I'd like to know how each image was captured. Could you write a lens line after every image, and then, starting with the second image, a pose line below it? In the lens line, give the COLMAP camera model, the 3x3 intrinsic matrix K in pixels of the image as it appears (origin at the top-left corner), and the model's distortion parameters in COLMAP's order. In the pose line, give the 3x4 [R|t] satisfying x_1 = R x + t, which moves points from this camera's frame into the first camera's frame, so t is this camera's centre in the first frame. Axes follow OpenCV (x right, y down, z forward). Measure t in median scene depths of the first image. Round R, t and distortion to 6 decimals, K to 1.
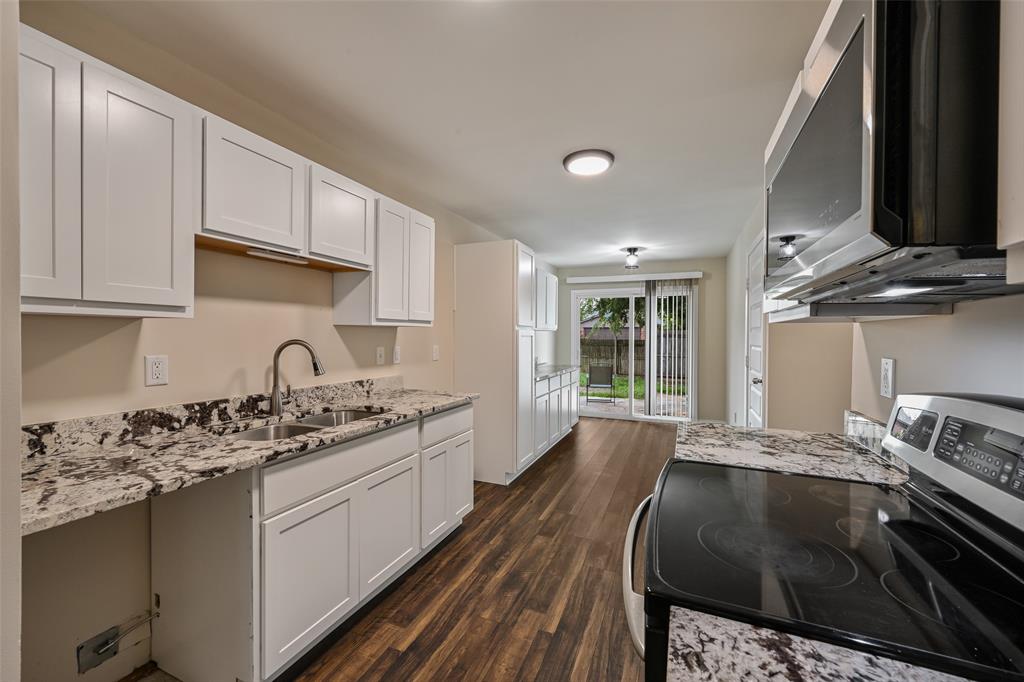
lens RADIAL K [[409.4, 0, 515.3], [0, 409.4, 344.5], [0, 0, 1]] dist [0.002787, 0.000494]
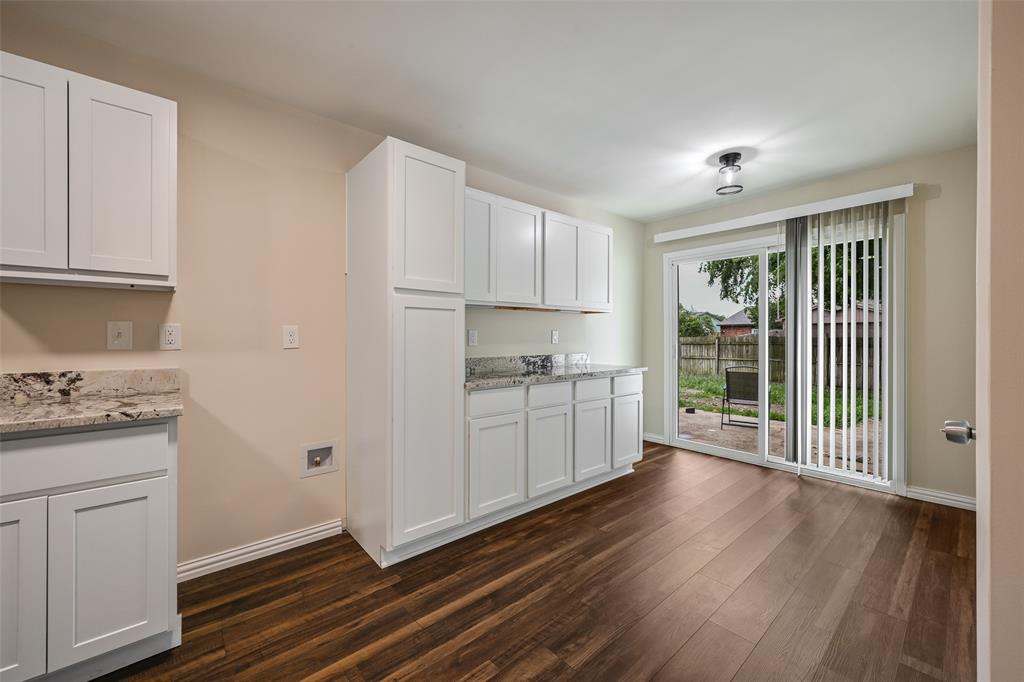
lens RADIAL K [[409.4, 0, 513.2], [0, 409.4, 339.2], [0, 0, 1]] dist [0.002787, 0.000494]
pose [[0.892262, 0.011575, -0.451370, 0.538083], [-0.014326, 0.999894, -0.002678, 0.027674], [0.451291, 0.008855, 0.892333, 0.751603]]
